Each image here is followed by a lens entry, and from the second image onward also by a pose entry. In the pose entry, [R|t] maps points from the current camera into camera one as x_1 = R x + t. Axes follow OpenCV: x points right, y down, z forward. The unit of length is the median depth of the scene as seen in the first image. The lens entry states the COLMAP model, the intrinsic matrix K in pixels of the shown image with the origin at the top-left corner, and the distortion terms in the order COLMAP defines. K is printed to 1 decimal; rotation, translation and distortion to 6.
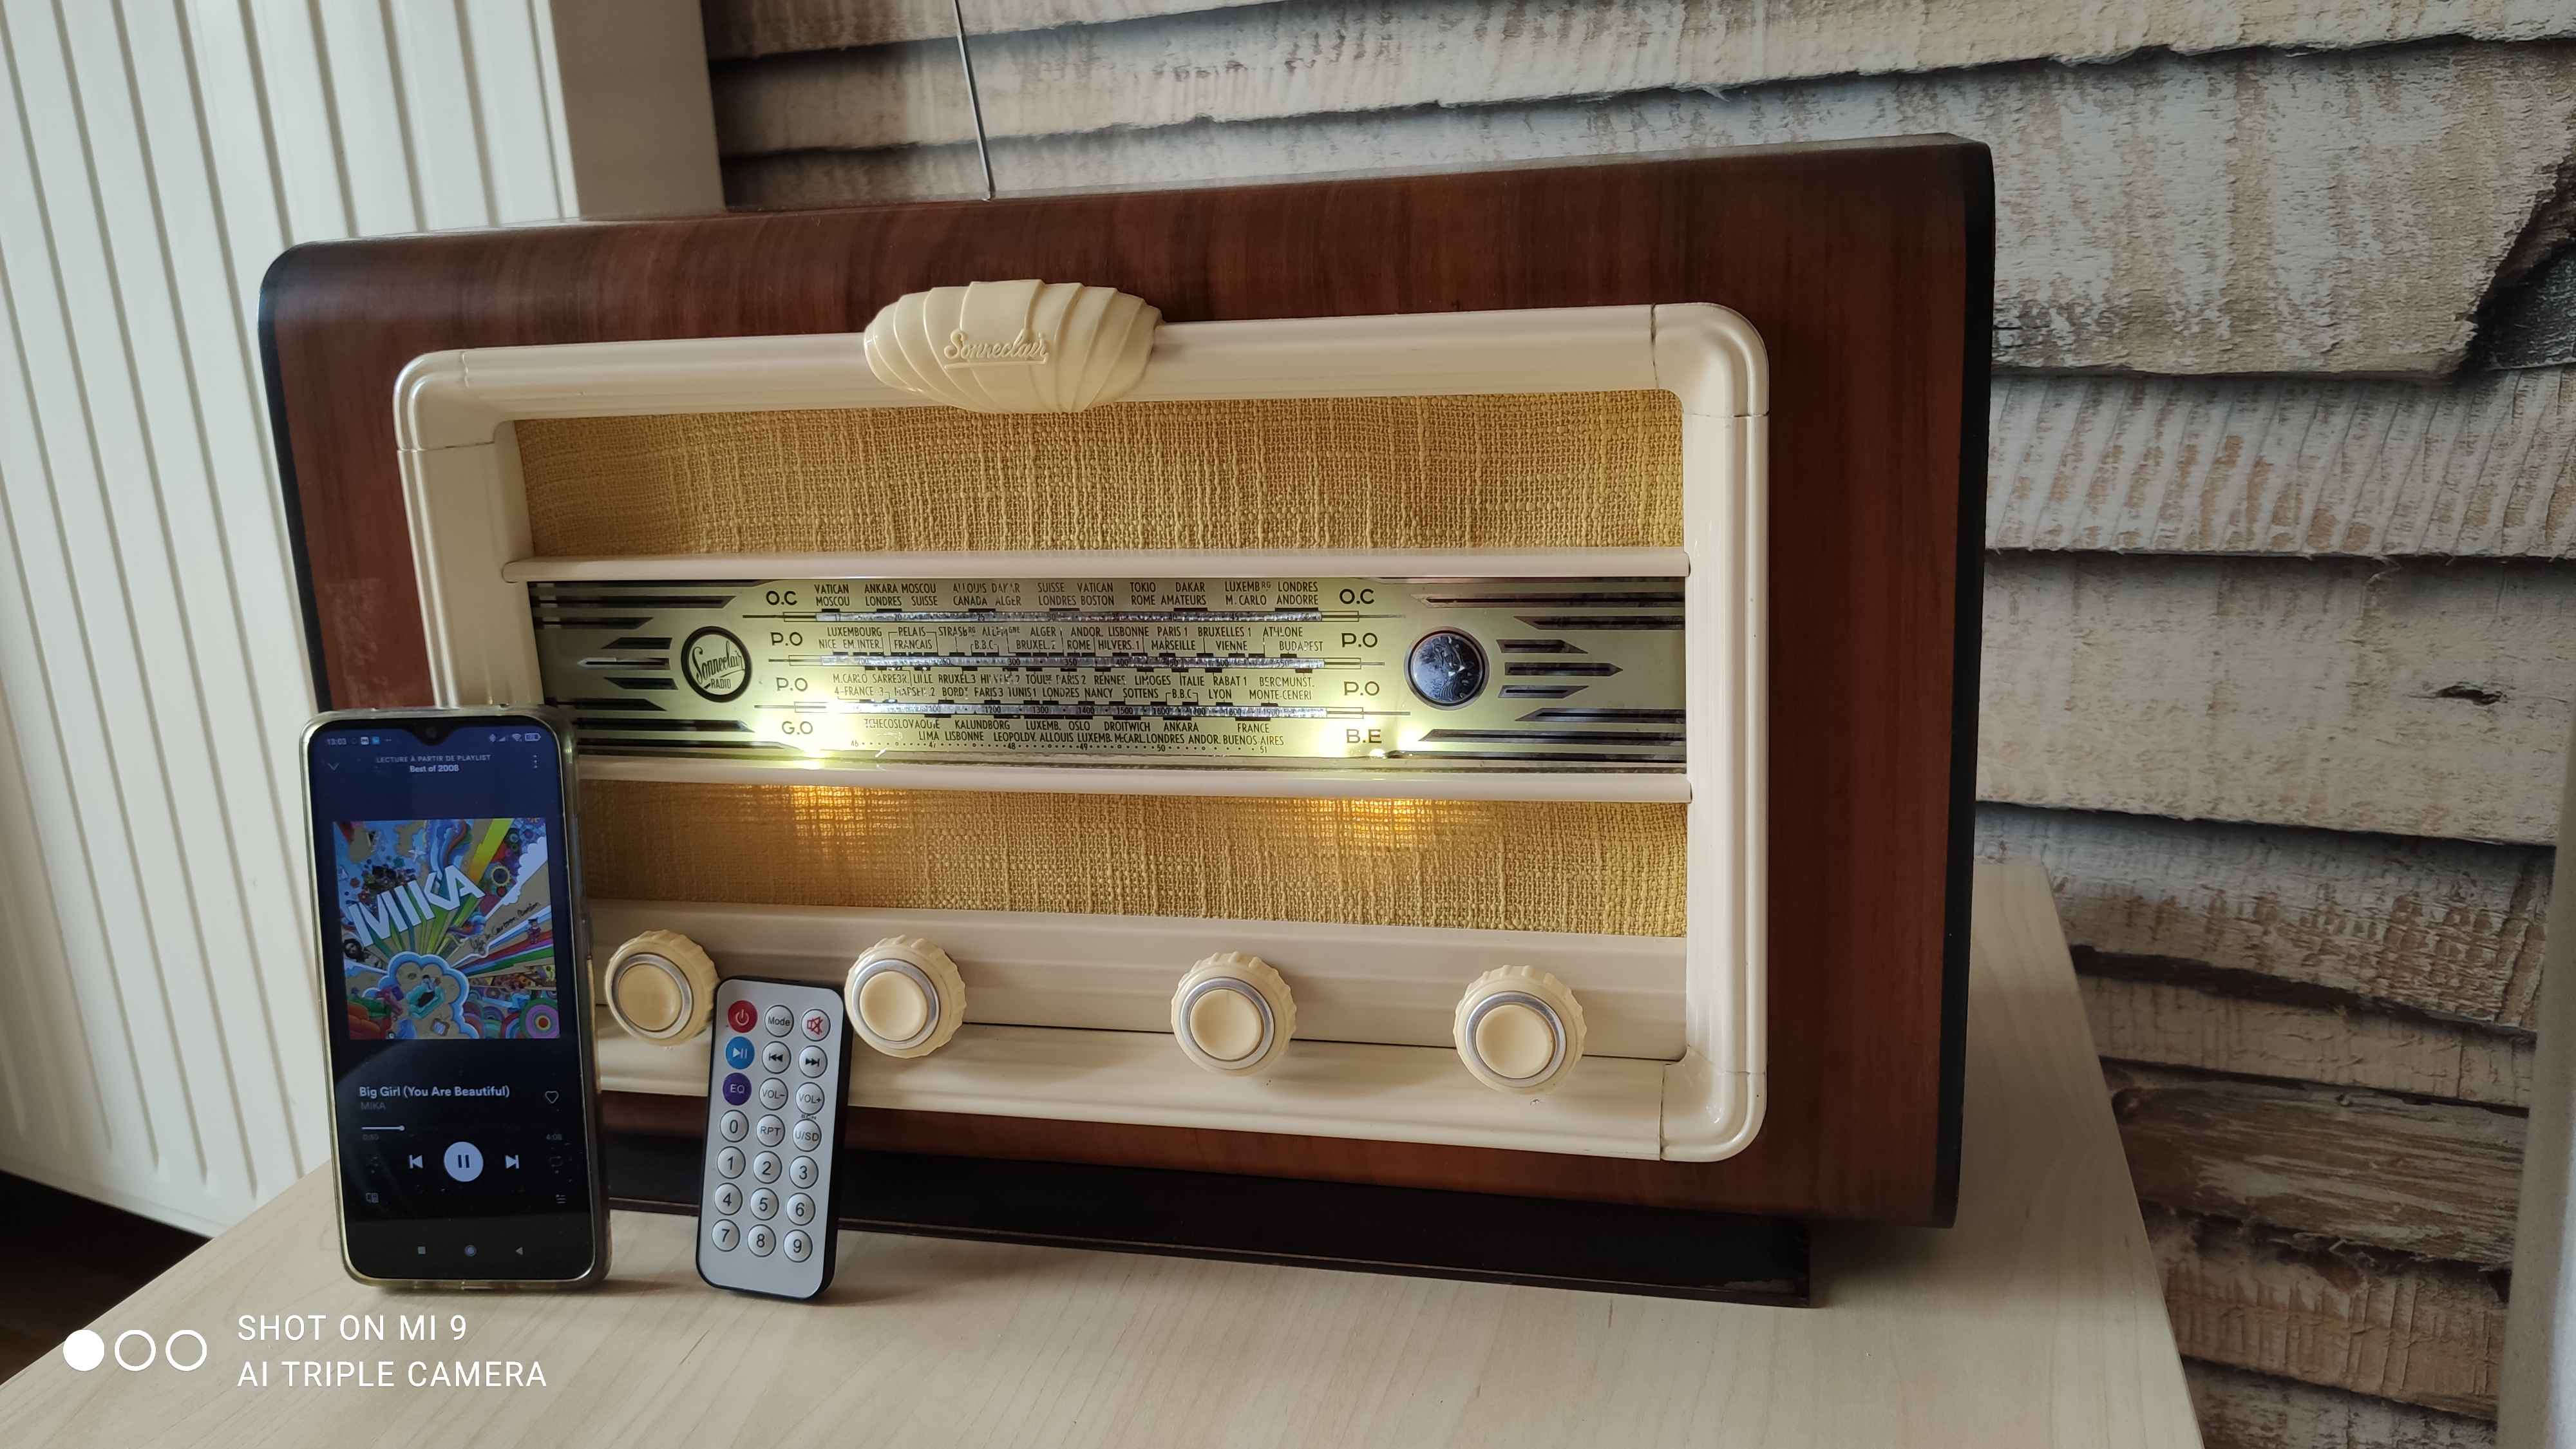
lens RADIAL K [[2016.2, 0, 1284.0], [0, 2016.2, 712.4], [0, 0, 1]] dist [0.000008, -0.037432]
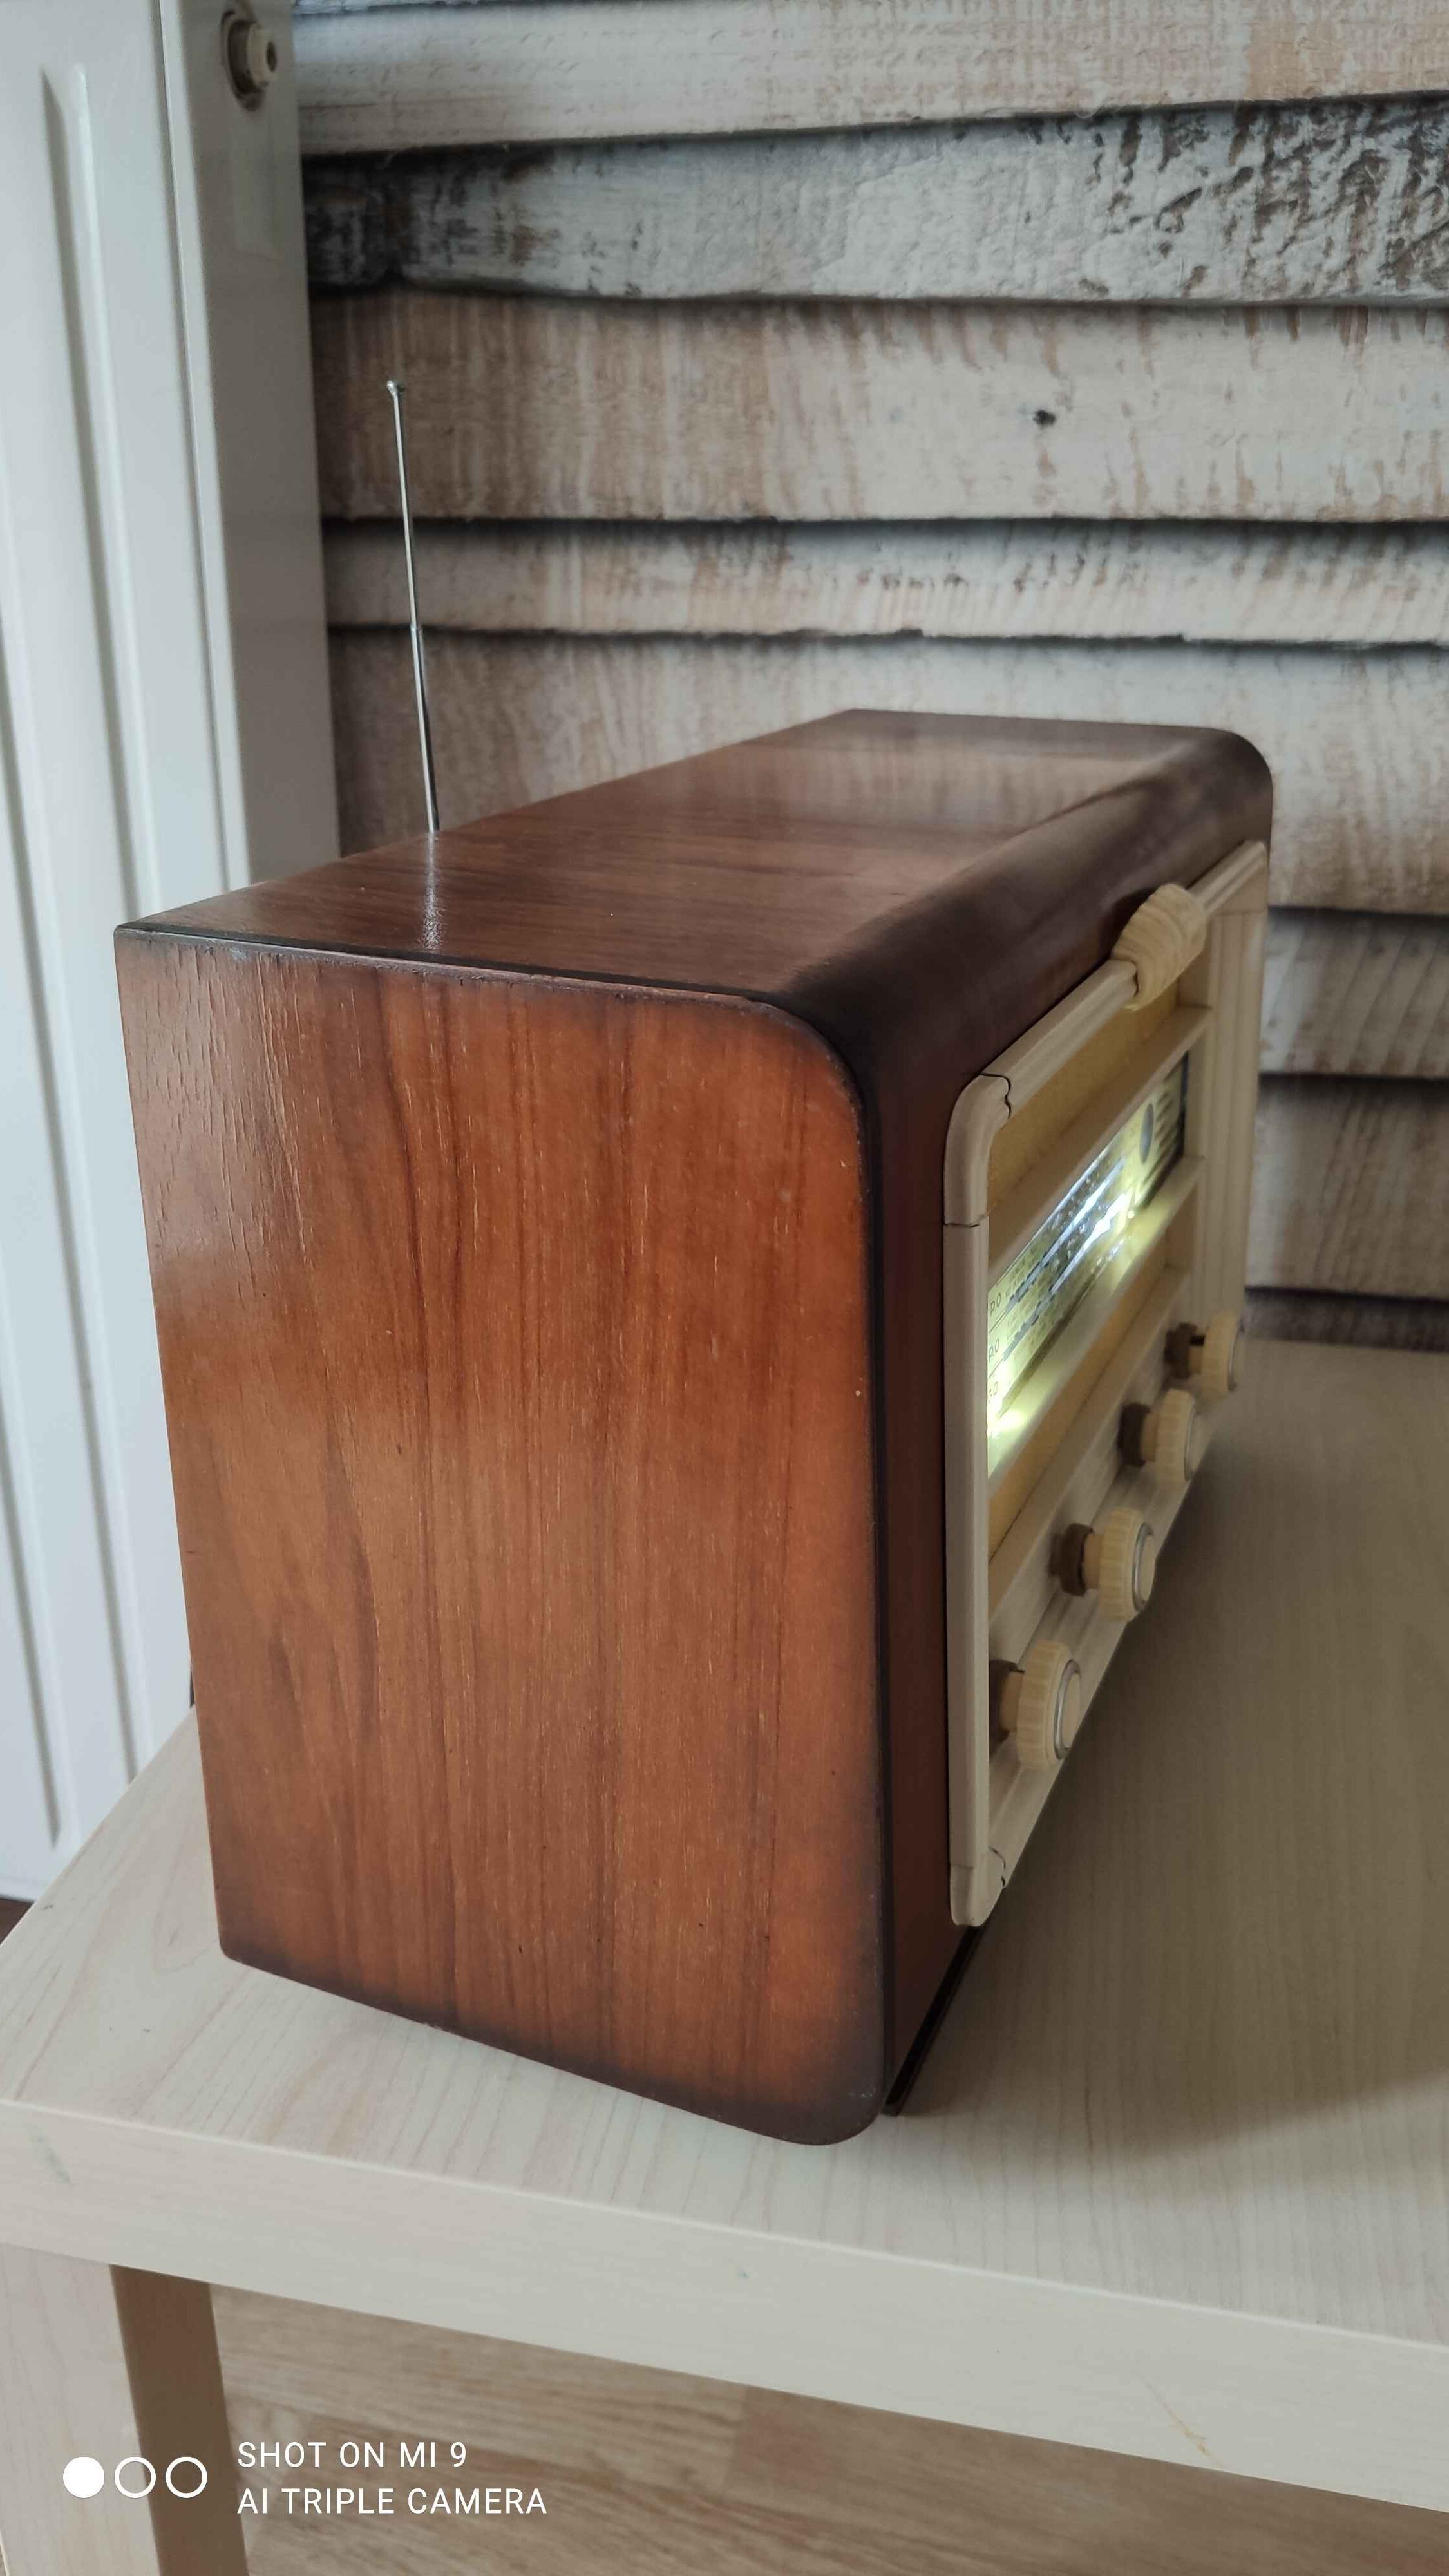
lens RADIAL K [[2016.2, 0, 679.3], [0, 2016.2, 1273.6], [0, 0, 1]] dist [0.000008, -0.037432]
pose [[0.968964, -0.035004, 0.244709, -0.650981], [0.010722, 0.994943, 0.099864, -0.140353], [-0.246968, -0.094141, 0.964440, 0.106344]]
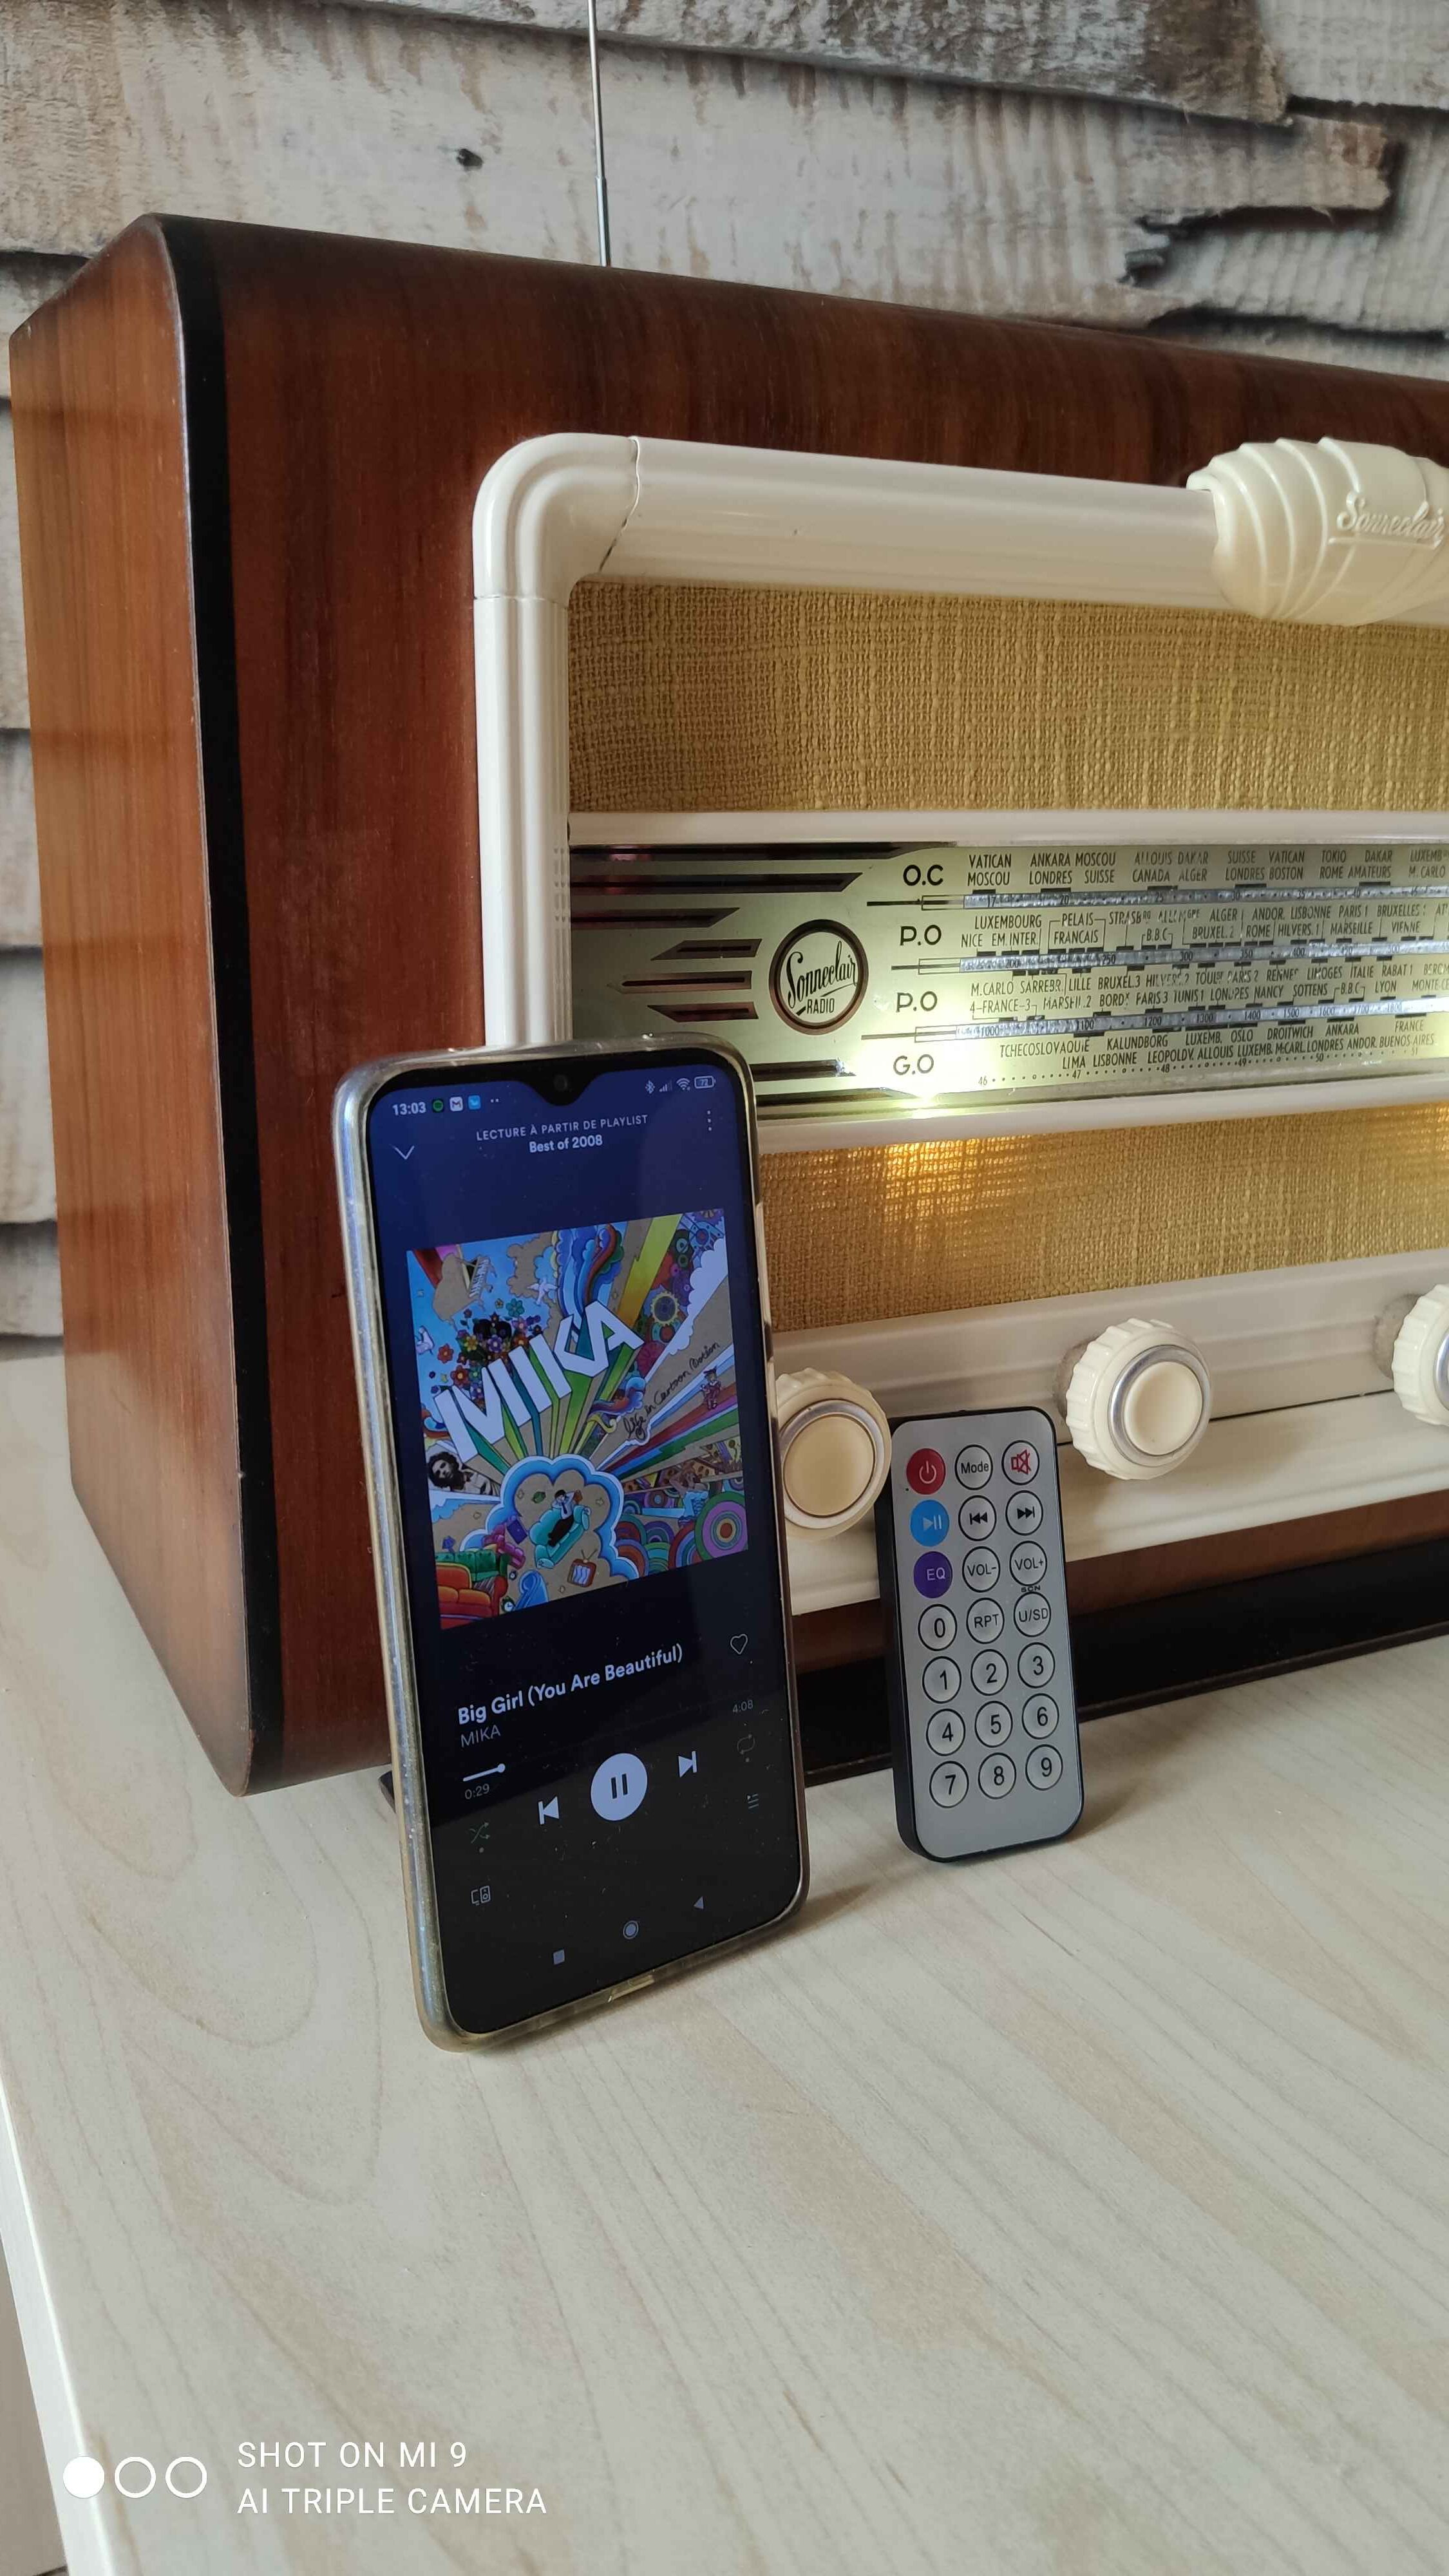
lens RADIAL K [[2016.2, 0, 713.8], [0, 2016.2, 1280.7], [0, 0, 1]] dist [0.000008, -0.037432]
pose [[0.751002, -0.102858, 0.652239, -0.781738], [0.103323, 0.993930, 0.037774, 0.050765], [-0.652166, 0.039023, 0.757071, 0.518410]]
